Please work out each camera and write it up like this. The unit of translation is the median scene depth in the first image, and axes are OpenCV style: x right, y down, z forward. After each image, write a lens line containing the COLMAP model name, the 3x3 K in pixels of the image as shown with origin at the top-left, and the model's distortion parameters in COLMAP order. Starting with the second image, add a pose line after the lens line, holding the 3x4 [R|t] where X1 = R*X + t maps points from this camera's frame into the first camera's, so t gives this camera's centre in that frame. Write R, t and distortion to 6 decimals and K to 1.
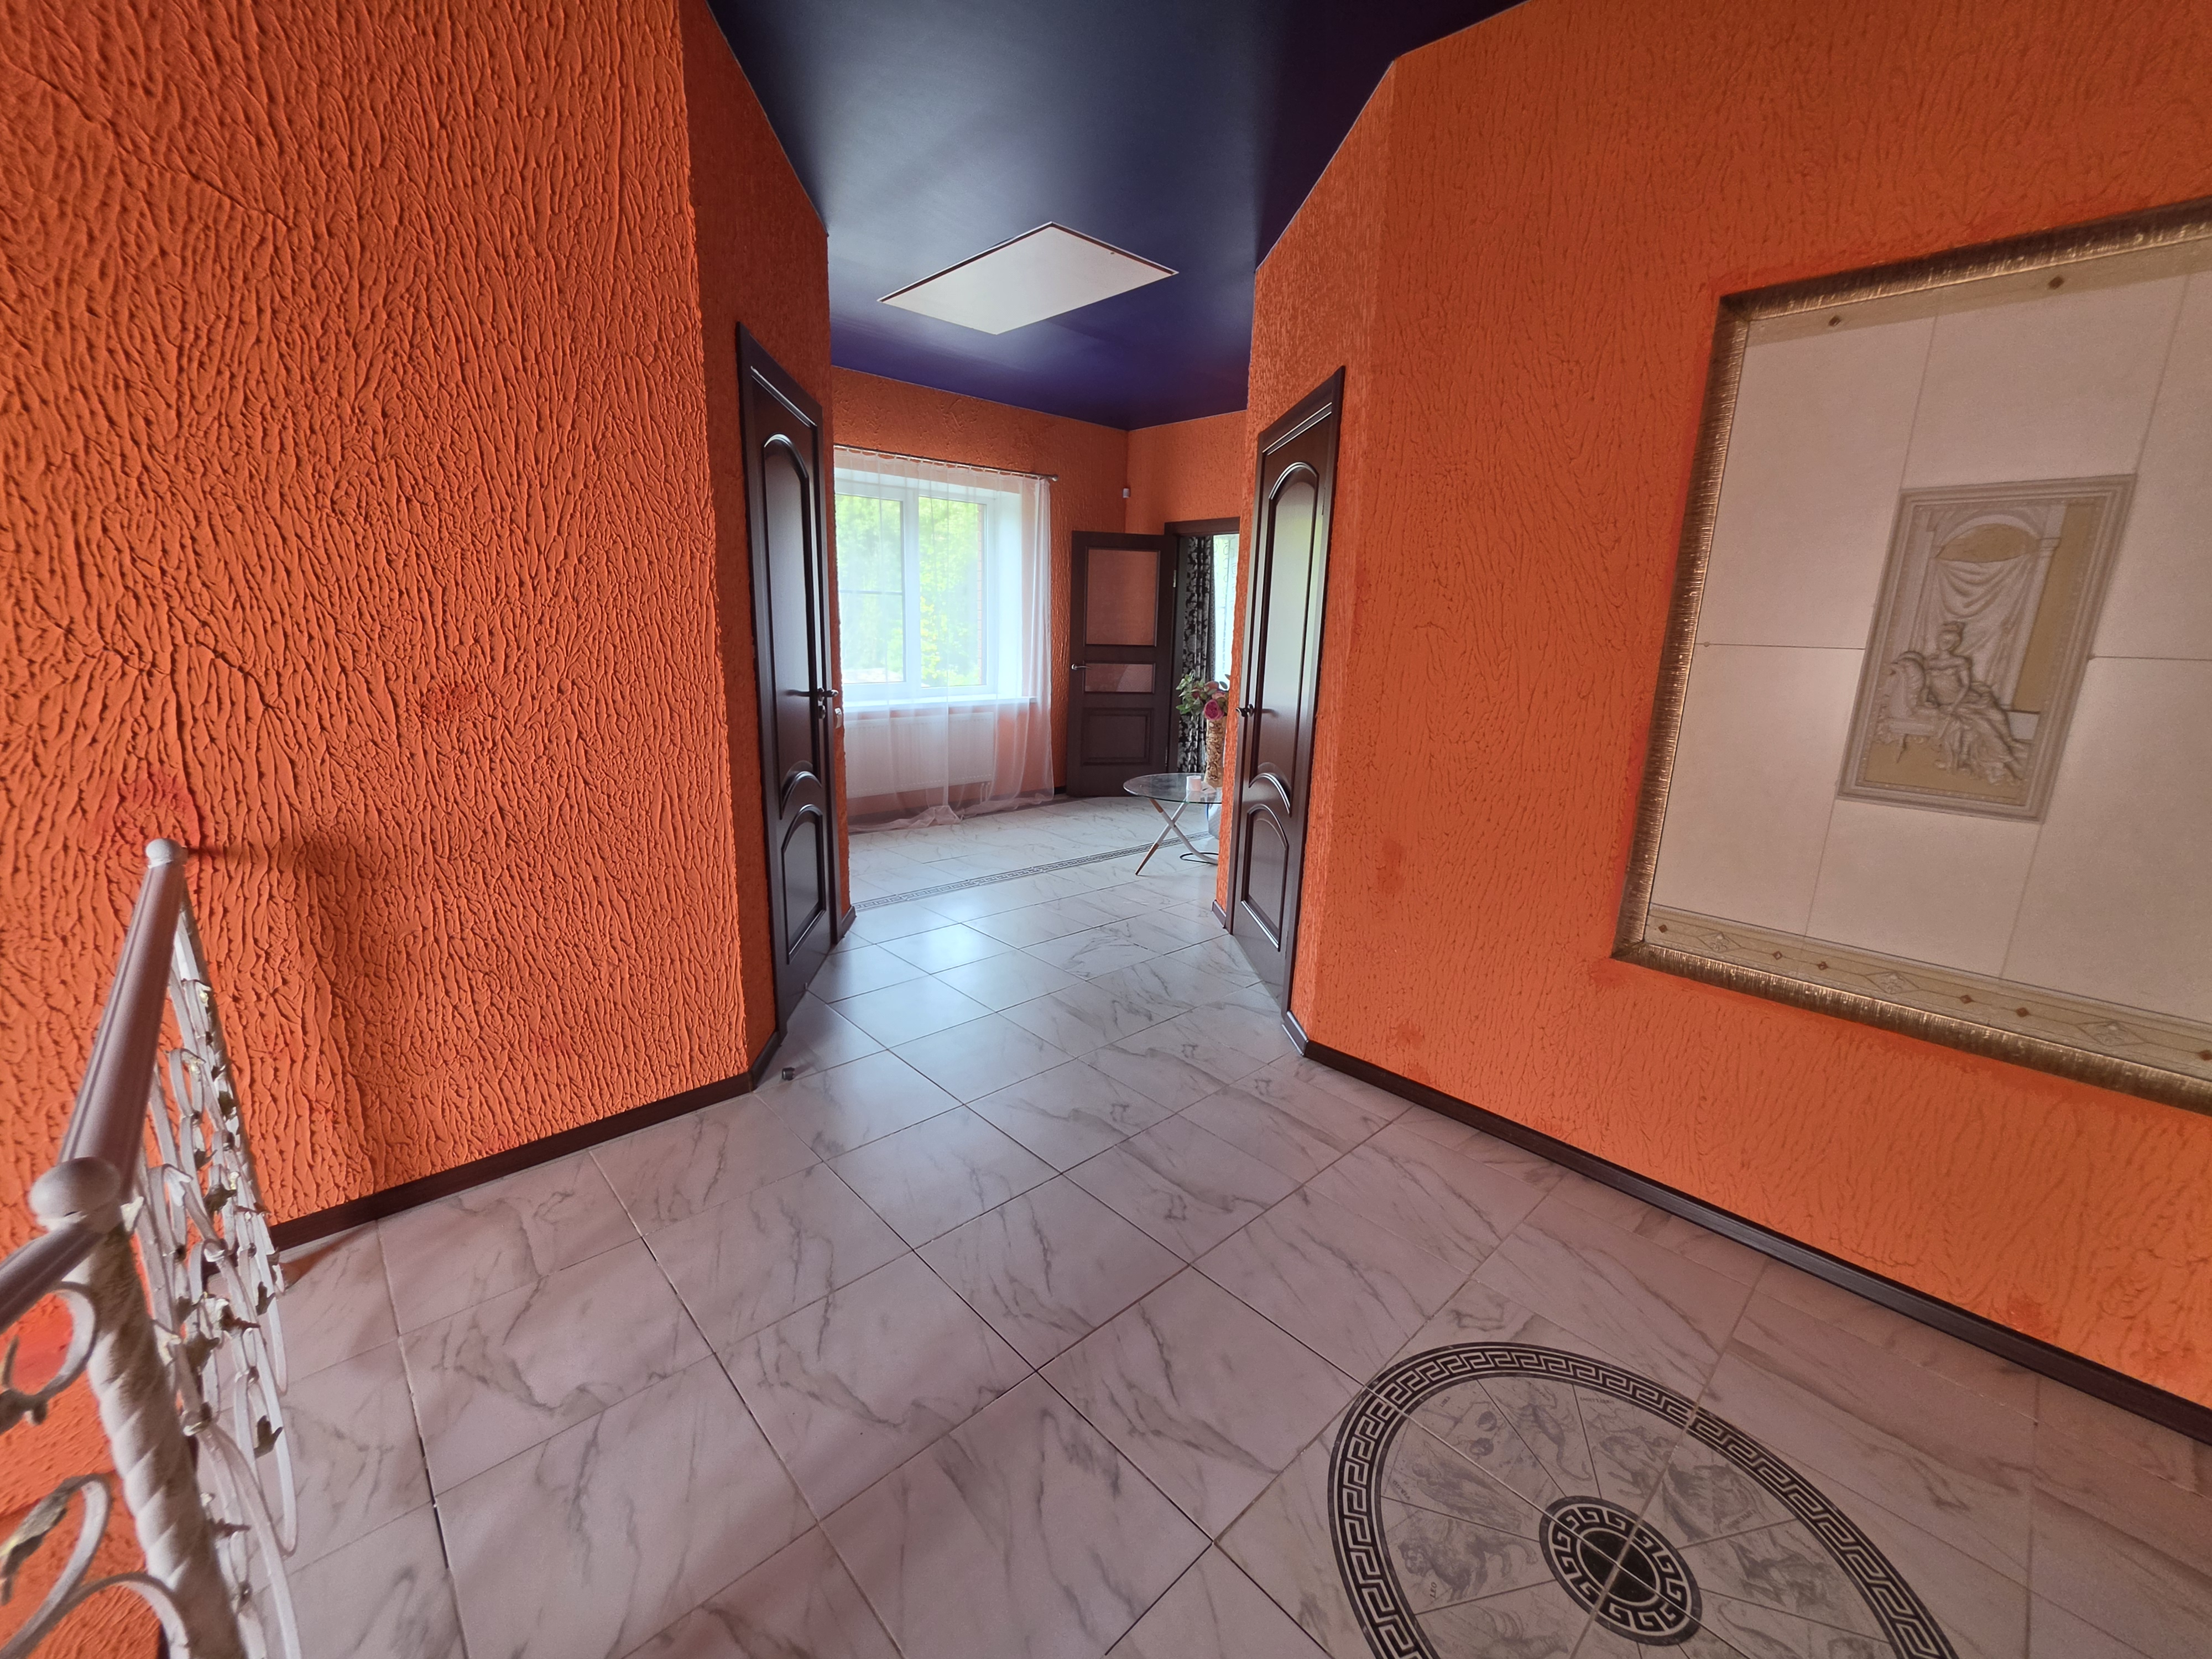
lens RADIAL K [[894.7, 0, 1102.0], [0, 894.7, 823.5], [0, 0, 1]] dist [-0.006699, 0.000379]
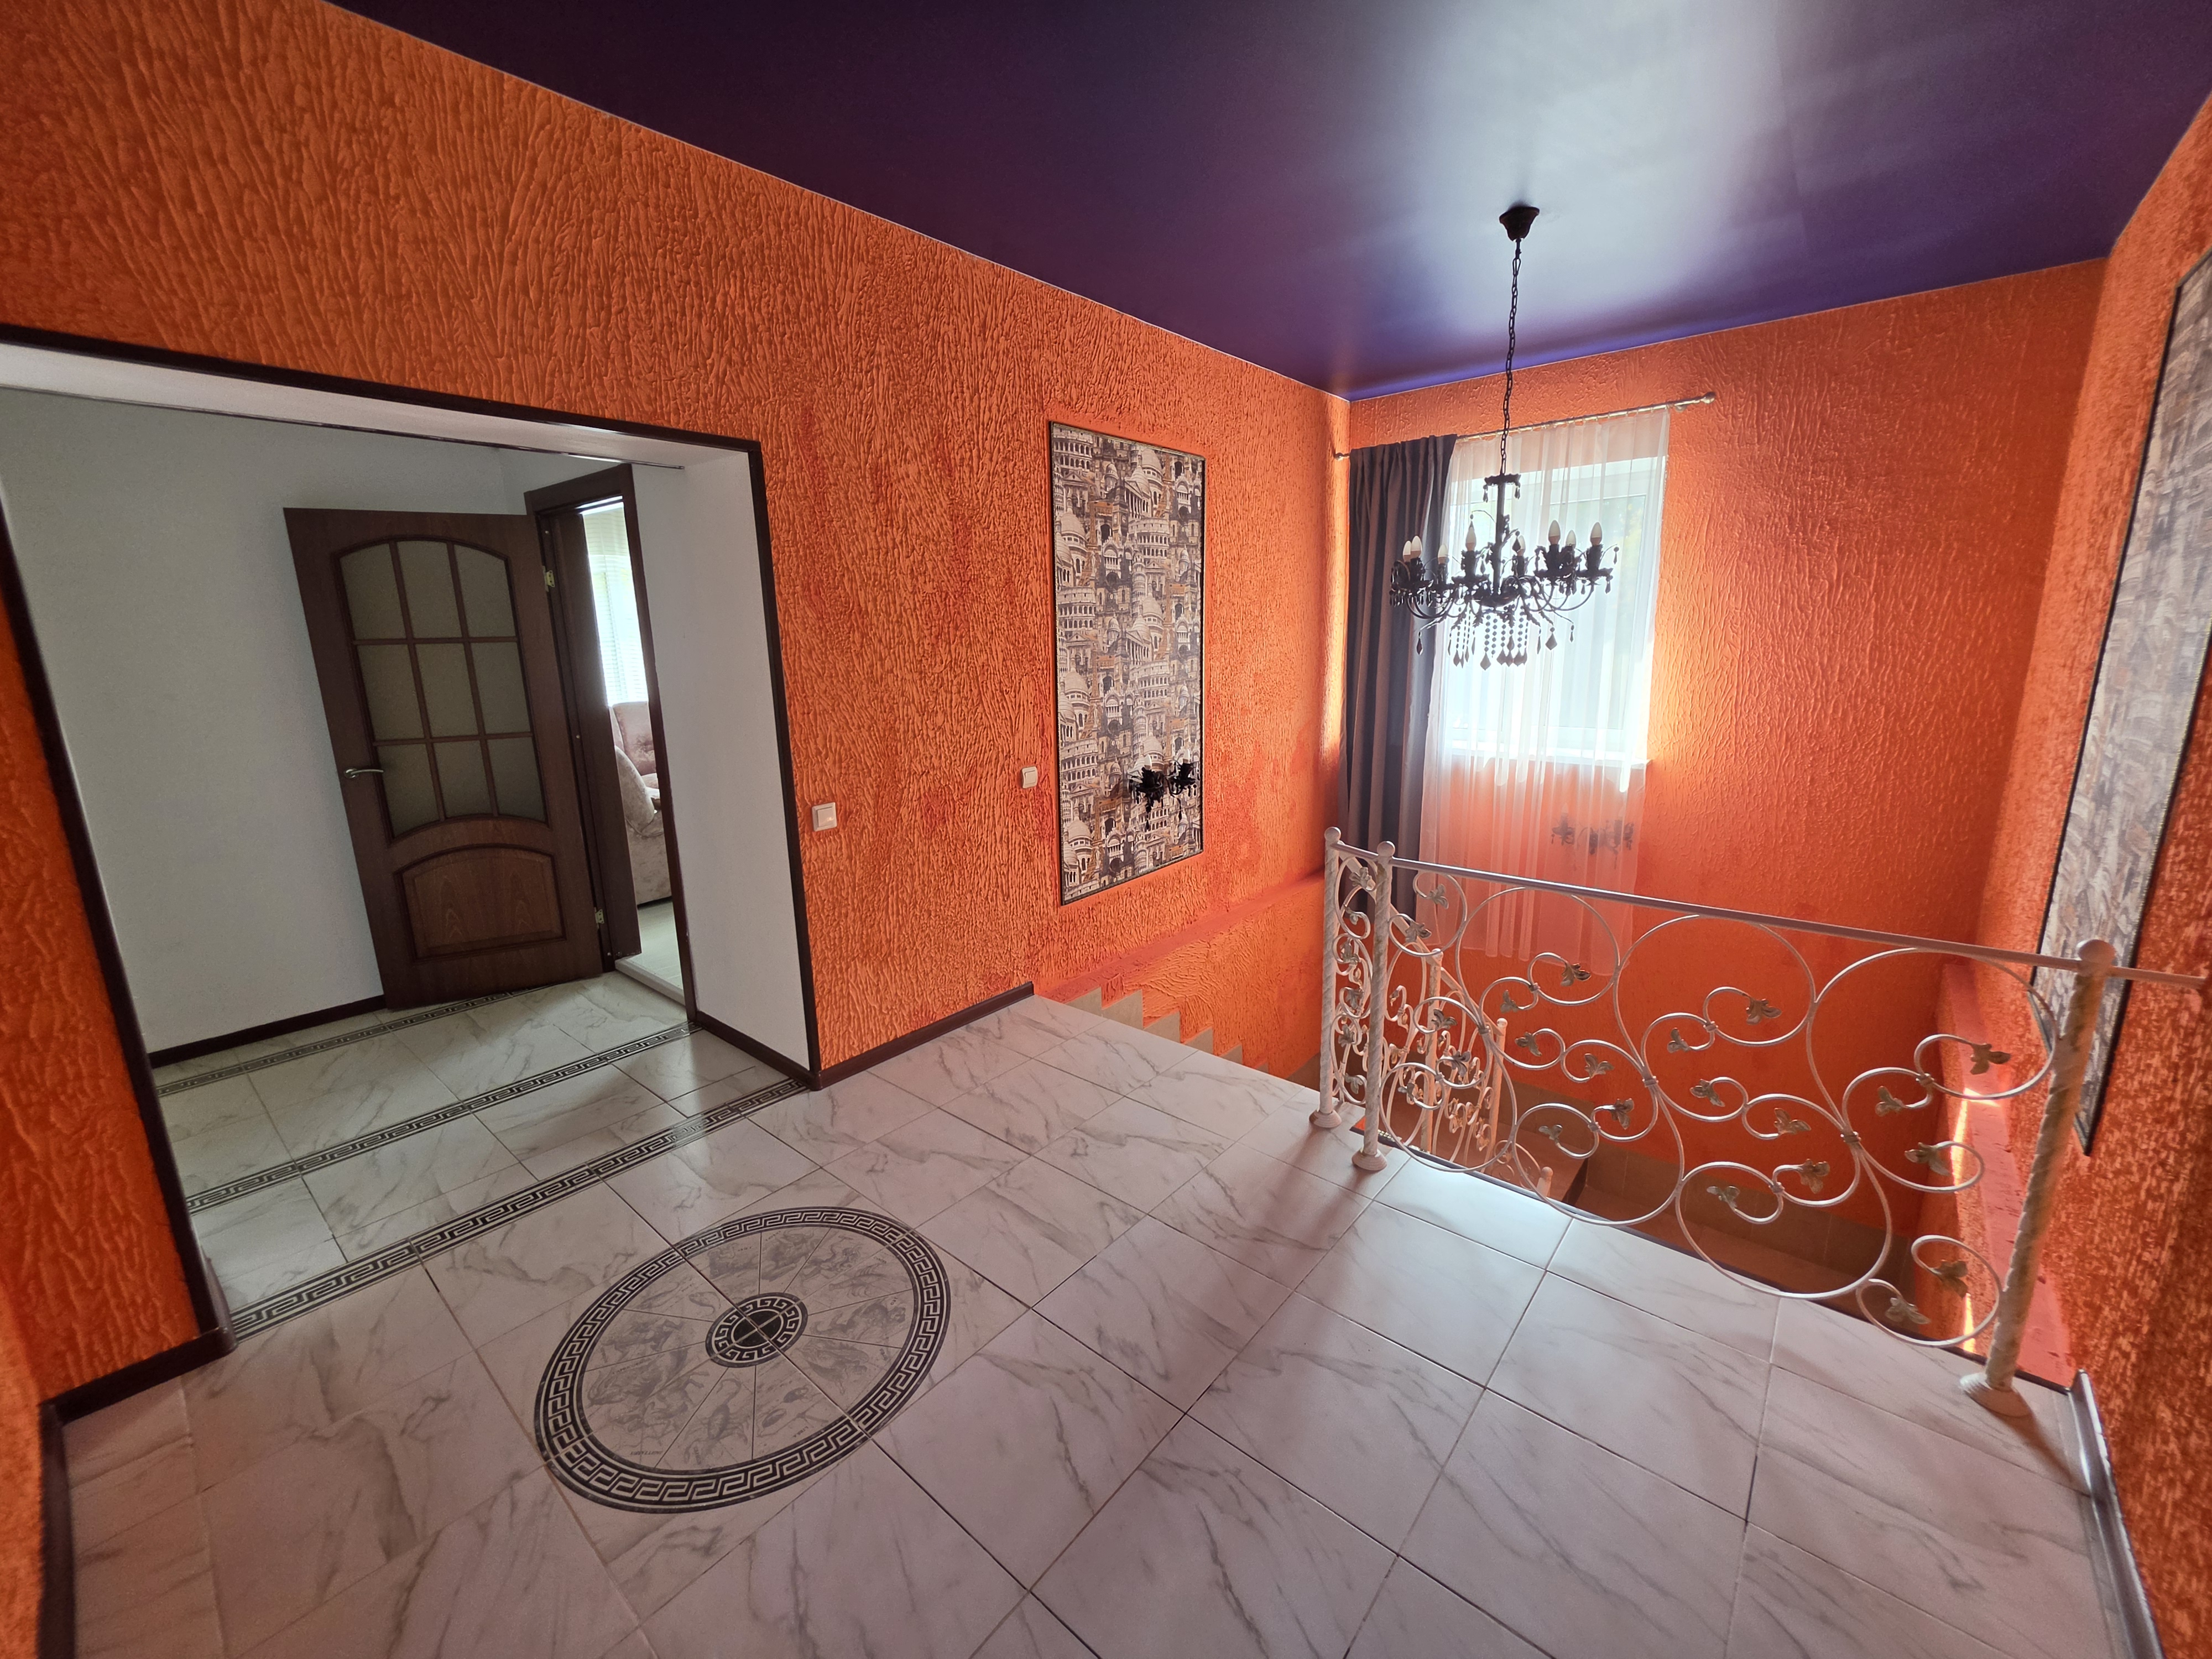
lens RADIAL K [[894.7, 0, 1105.5], [0, 894.7, 824.2], [0, 0, 1]] dist [-0.006699, 0.000379]
pose [[-0.993658, 0.019675, -0.110709, 0.128555], [-0.029742, 0.903520, 0.427514, -0.484136], [0.108439, 0.428095, -0.897204, 1.715432]]
